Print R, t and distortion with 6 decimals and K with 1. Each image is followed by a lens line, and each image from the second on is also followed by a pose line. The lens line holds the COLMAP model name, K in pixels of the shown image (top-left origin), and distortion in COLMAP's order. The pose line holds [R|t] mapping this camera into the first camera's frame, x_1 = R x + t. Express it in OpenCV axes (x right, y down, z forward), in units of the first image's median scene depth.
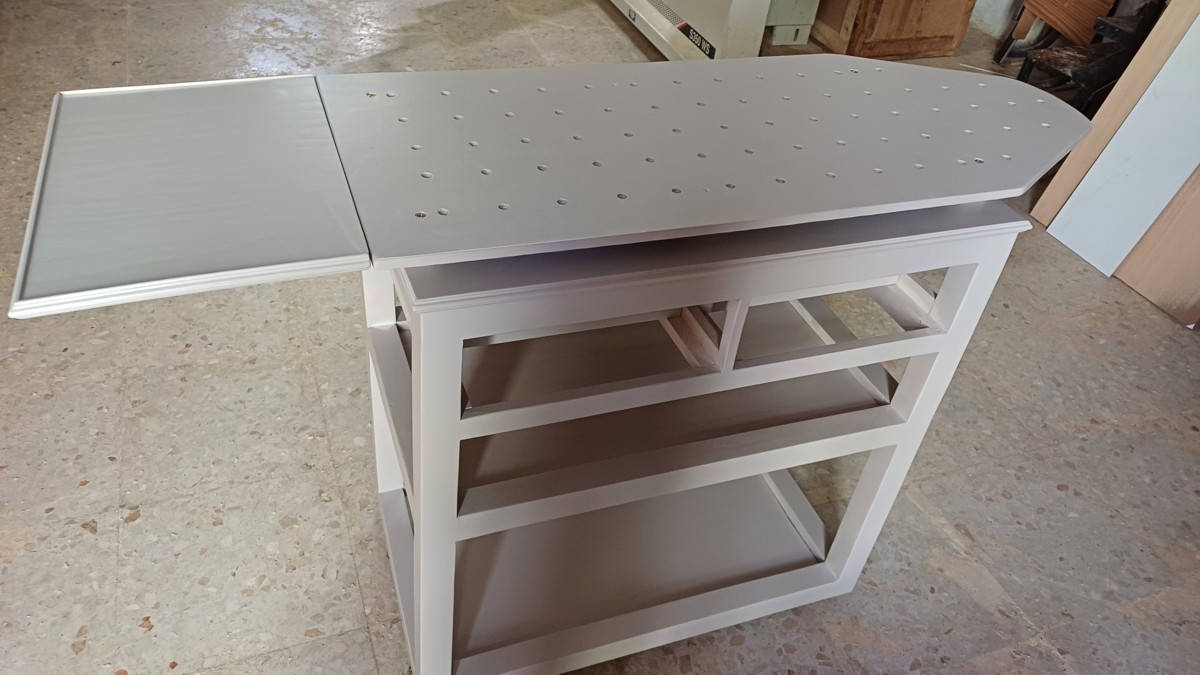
lens RADIAL K [[894.6, 0, 595.4], [0, 894.6, 337.0], [0, 0, 1]] dist [0.007943, 0.001010]
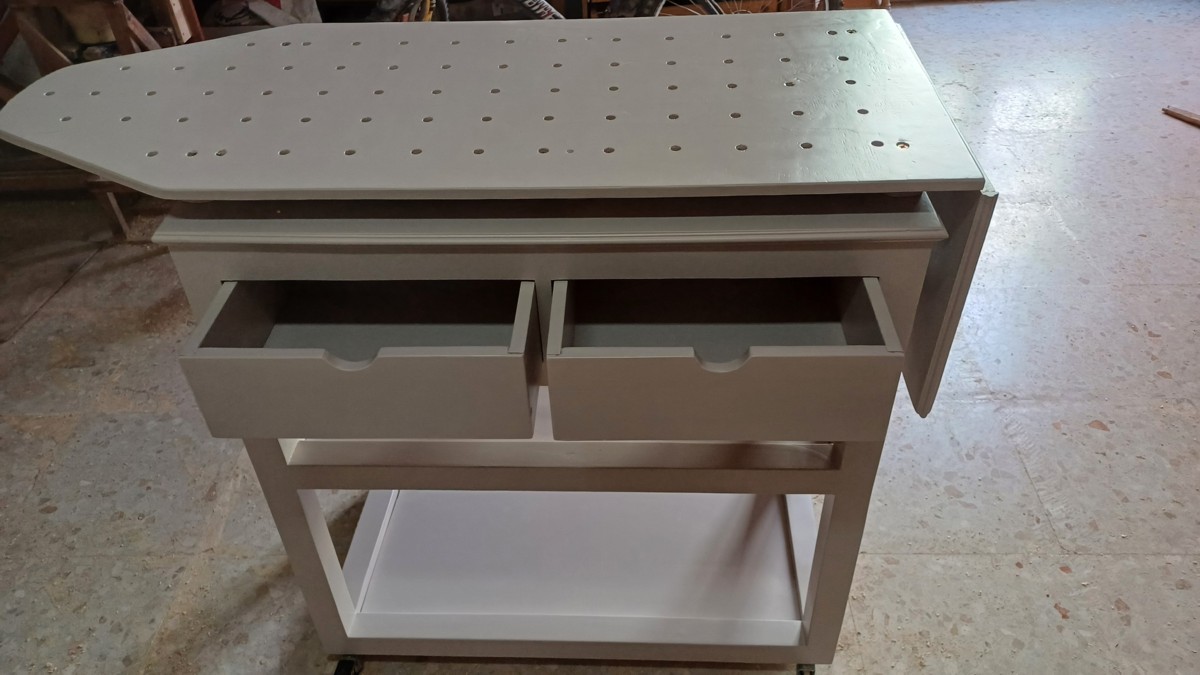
lens RADIAL K [[894.6, 0, 597.3], [0, 894.6, 337.7], [0, 0, 1]] dist [0.007943, 0.001010]
pose [[-0.921823, -0.290260, 0.256887, -0.185997], [0.192754, 0.231708, 0.953497, -0.751409], [-0.336285, 0.928472, -0.157645, 0.998611]]
